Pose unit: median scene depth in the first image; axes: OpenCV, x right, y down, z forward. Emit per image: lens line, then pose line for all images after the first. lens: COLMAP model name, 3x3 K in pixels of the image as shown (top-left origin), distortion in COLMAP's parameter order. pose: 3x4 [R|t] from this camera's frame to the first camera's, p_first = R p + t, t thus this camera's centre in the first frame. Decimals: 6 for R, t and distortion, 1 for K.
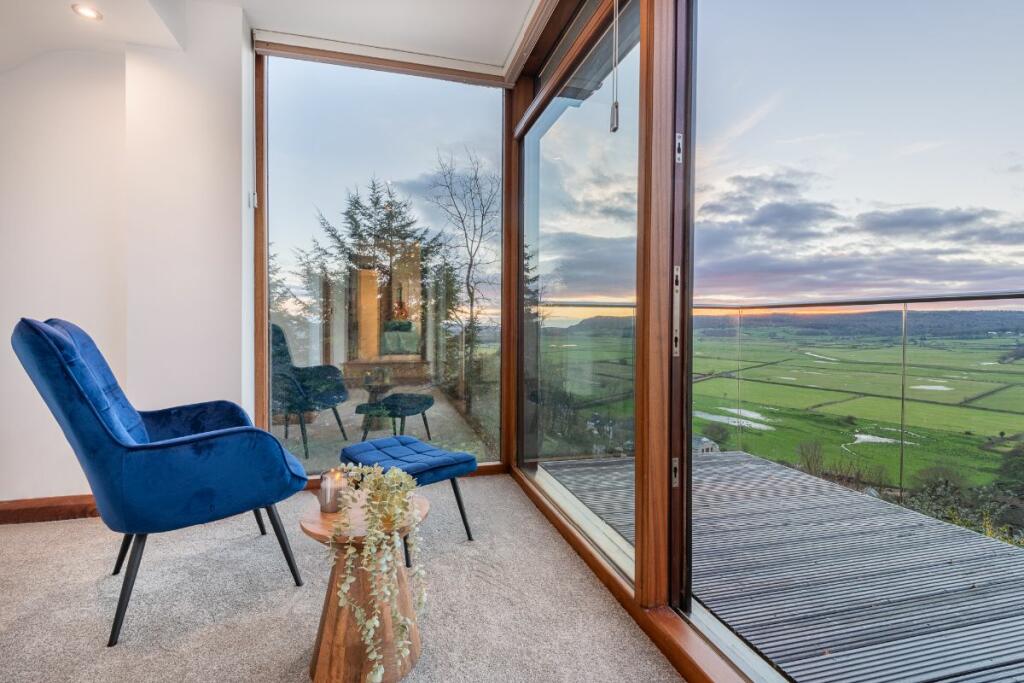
lens RADIAL K [[494.5, 0, 512.0], [0, 494.5, 341.5], [0, 0, 1]] dist [0.000041, 0.000003]
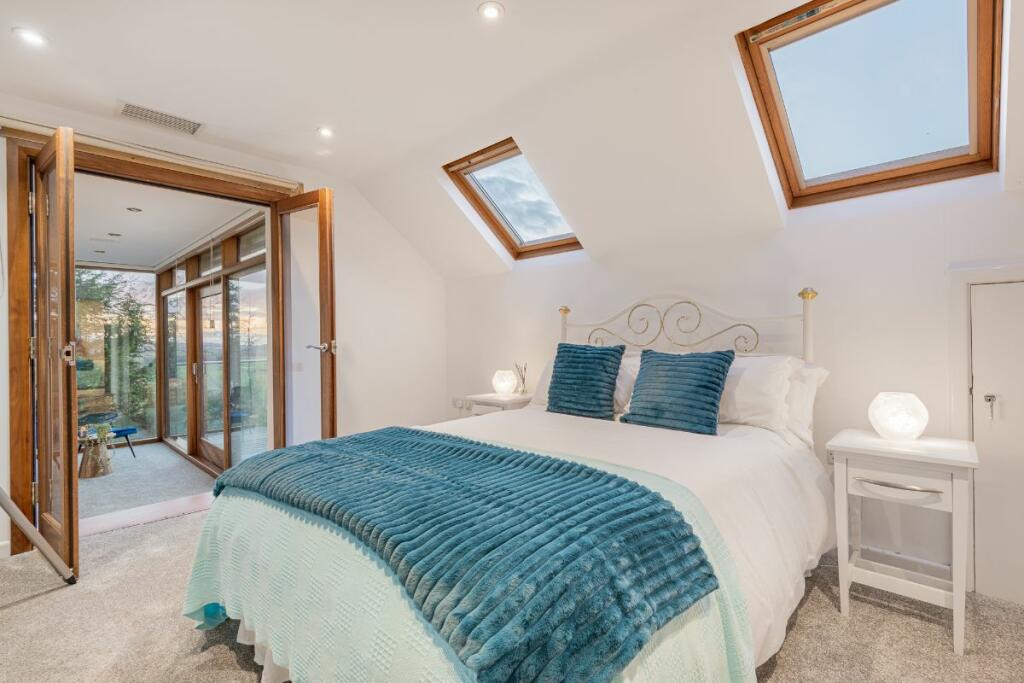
lens RADIAL K [[456.8, 0, 512.0], [0, 456.8, 341.5], [0, 0, 1]] dist [0.001302, 0.000144]
pose [[0.850869, -0.010043, 0.525281, 0.075520], [0.032081, 0.998945, -0.032867, -0.019124], [-0.524397, 0.044817, 0.850294, -0.465518]]
